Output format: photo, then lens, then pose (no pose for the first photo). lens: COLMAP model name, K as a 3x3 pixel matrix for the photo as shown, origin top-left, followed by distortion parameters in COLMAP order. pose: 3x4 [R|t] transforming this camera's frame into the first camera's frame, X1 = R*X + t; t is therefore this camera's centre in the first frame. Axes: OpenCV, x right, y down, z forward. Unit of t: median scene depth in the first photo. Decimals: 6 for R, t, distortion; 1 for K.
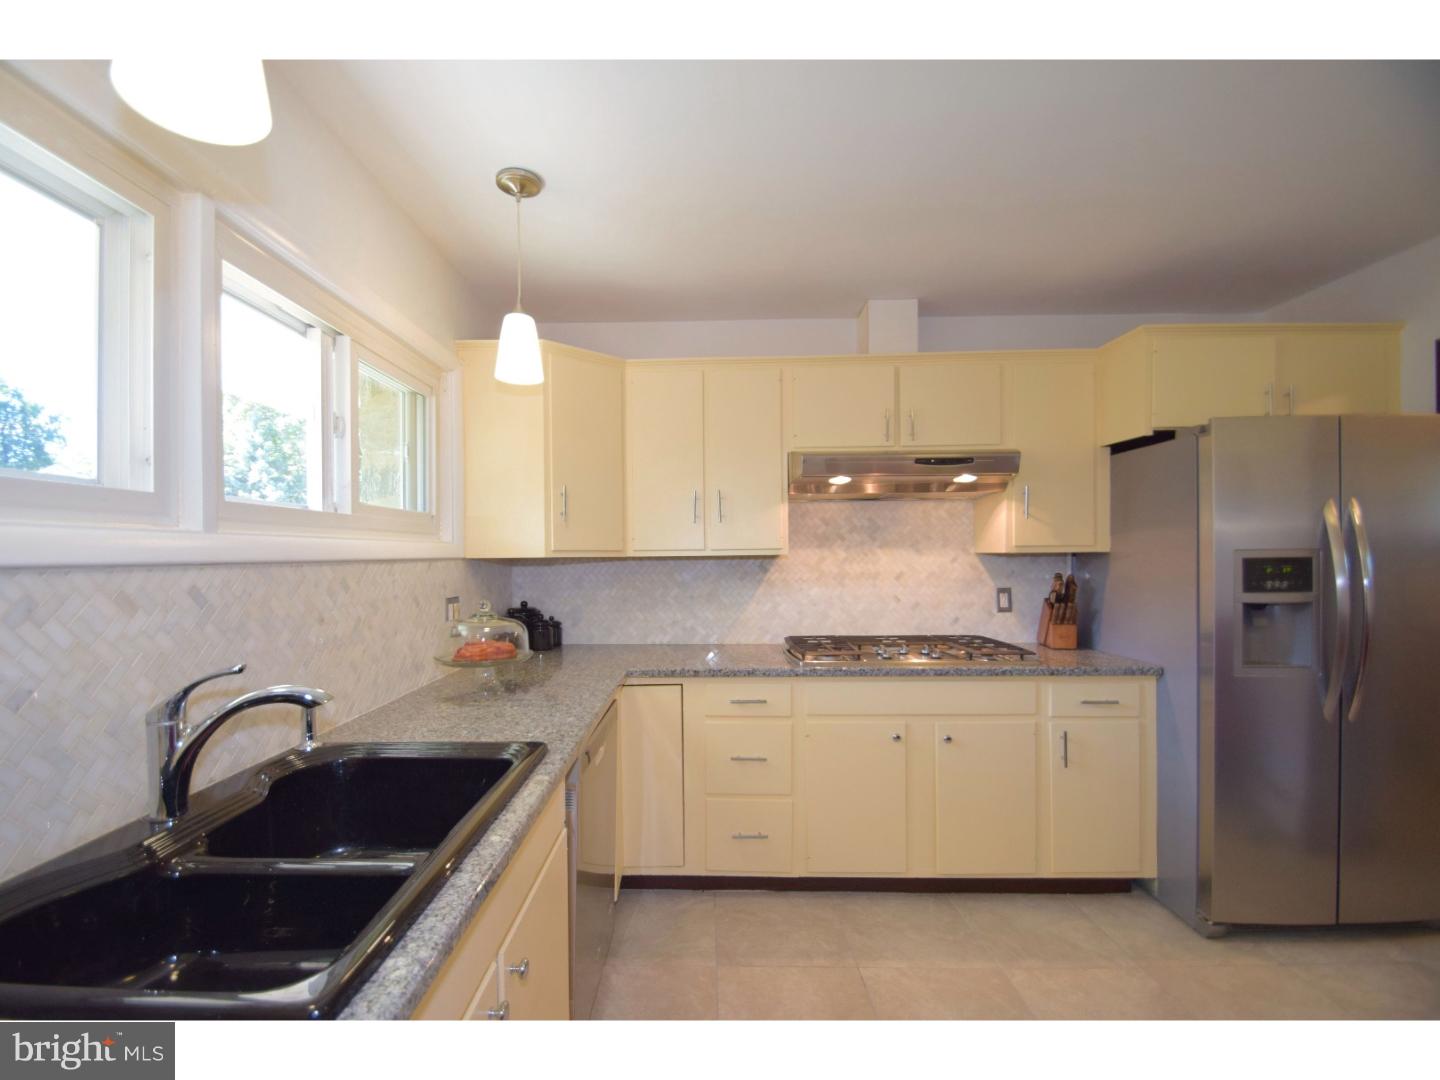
lens RADIAL K [[647.9, 0, 691.6], [0, 647.9, 565.3], [0, 0, 1]] dist [0.002105, -0.010906]
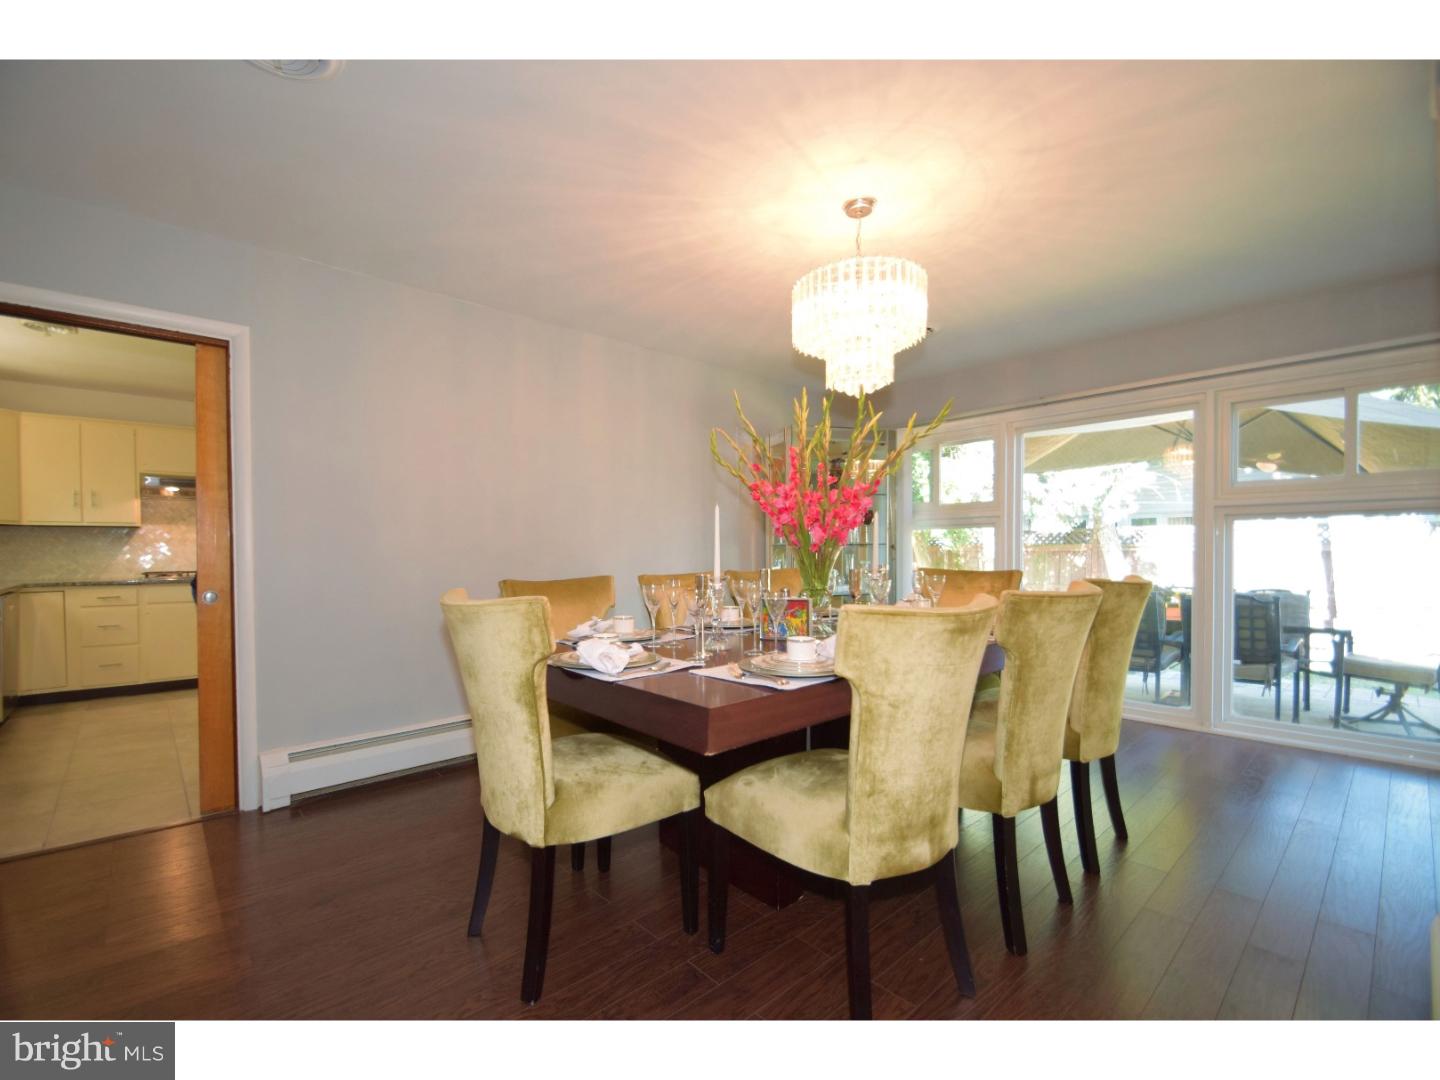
lens RADIAL K [[647.9, 0, 691.6], [0, 647.9, 565.3], [0, 0, 1]] dist [0.002105, -0.010906]
pose [[0.742435, -0.008469, 0.669865, 0.081763], [0.003418, 0.999955, 0.008854, 0.087333], [-0.669909, -0.004284, 0.742430, -1.502997]]
